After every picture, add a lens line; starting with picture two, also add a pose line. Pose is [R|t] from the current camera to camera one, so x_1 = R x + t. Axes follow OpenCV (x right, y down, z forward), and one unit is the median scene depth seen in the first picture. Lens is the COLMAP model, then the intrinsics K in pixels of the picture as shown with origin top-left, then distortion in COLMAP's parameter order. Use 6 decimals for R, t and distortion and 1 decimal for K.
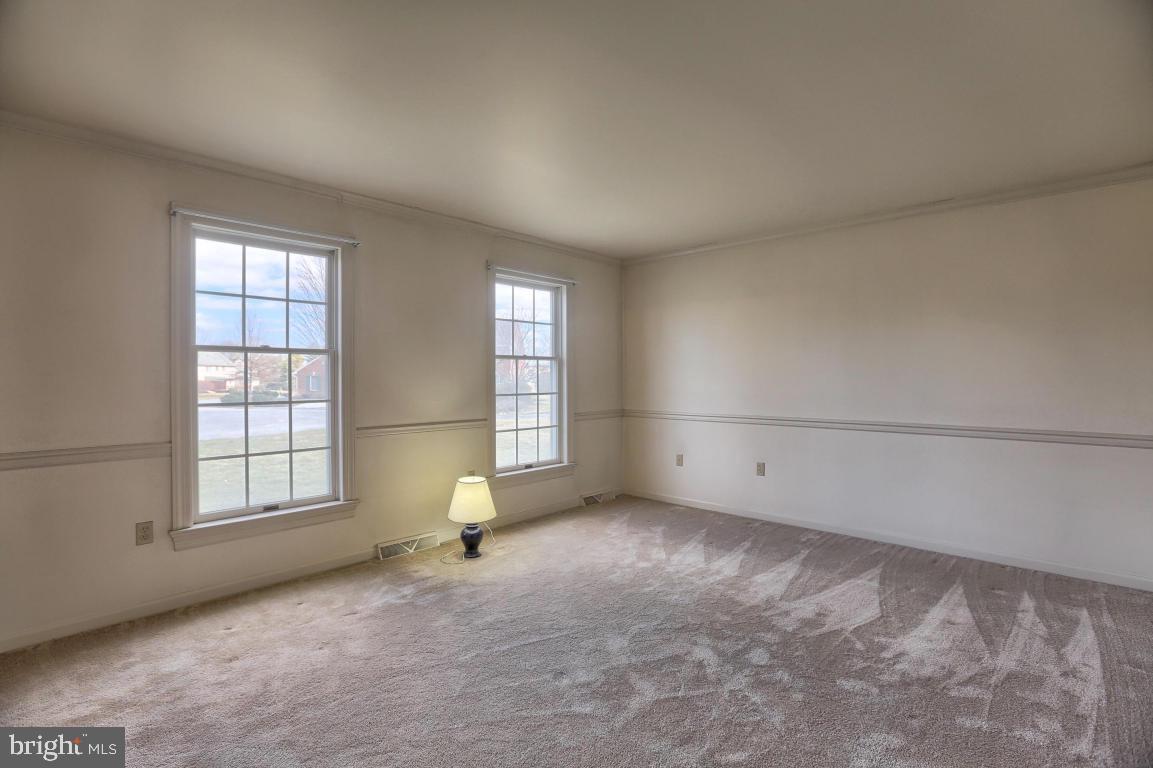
lens RADIAL K [[536.4, 0, 576.5], [0, 536.4, 384.0], [0, 0, 1]] dist [-0.000245, -0.000012]
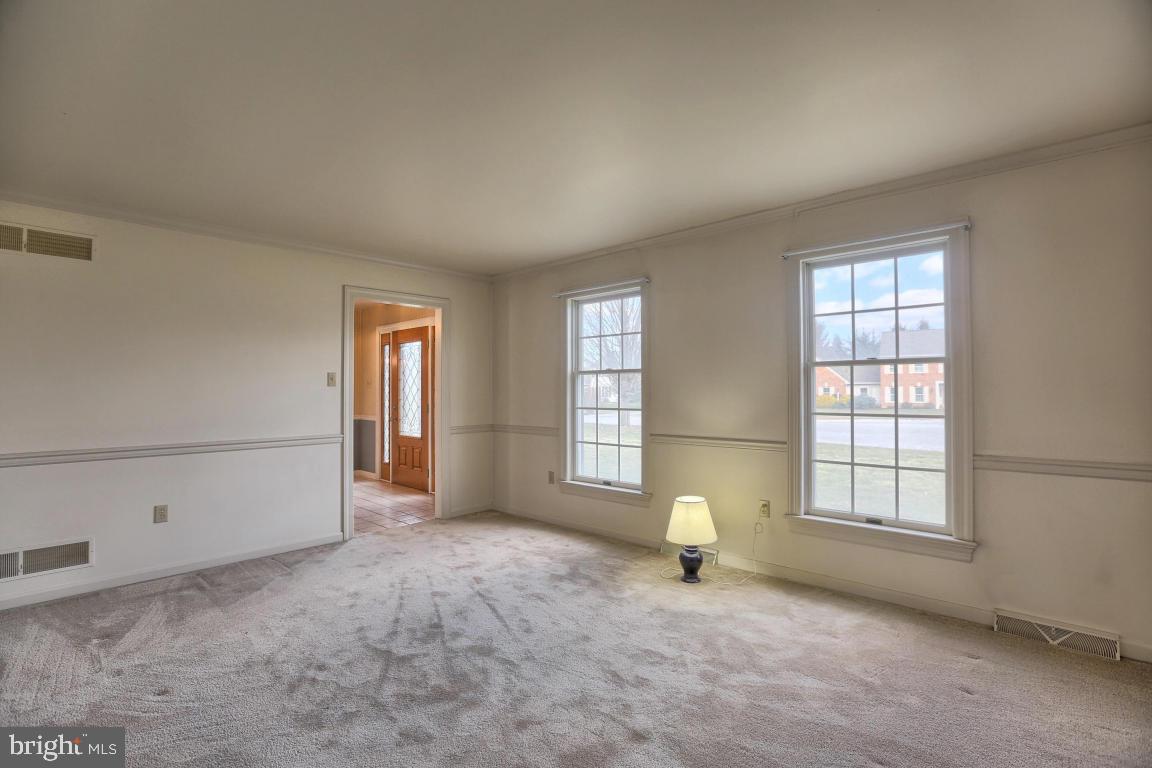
lens RADIAL K [[530.5, 0, 574.4], [0, 530.5, 387.3], [0, 0, 1]] dist [-0.002795, -0.000252]
pose [[0.040088, -0.005400, -0.999182, 0.461448], [-0.008605, 0.999946, -0.005750, -0.007551], [0.999159, 0.008828, 0.040039, 0.475358]]
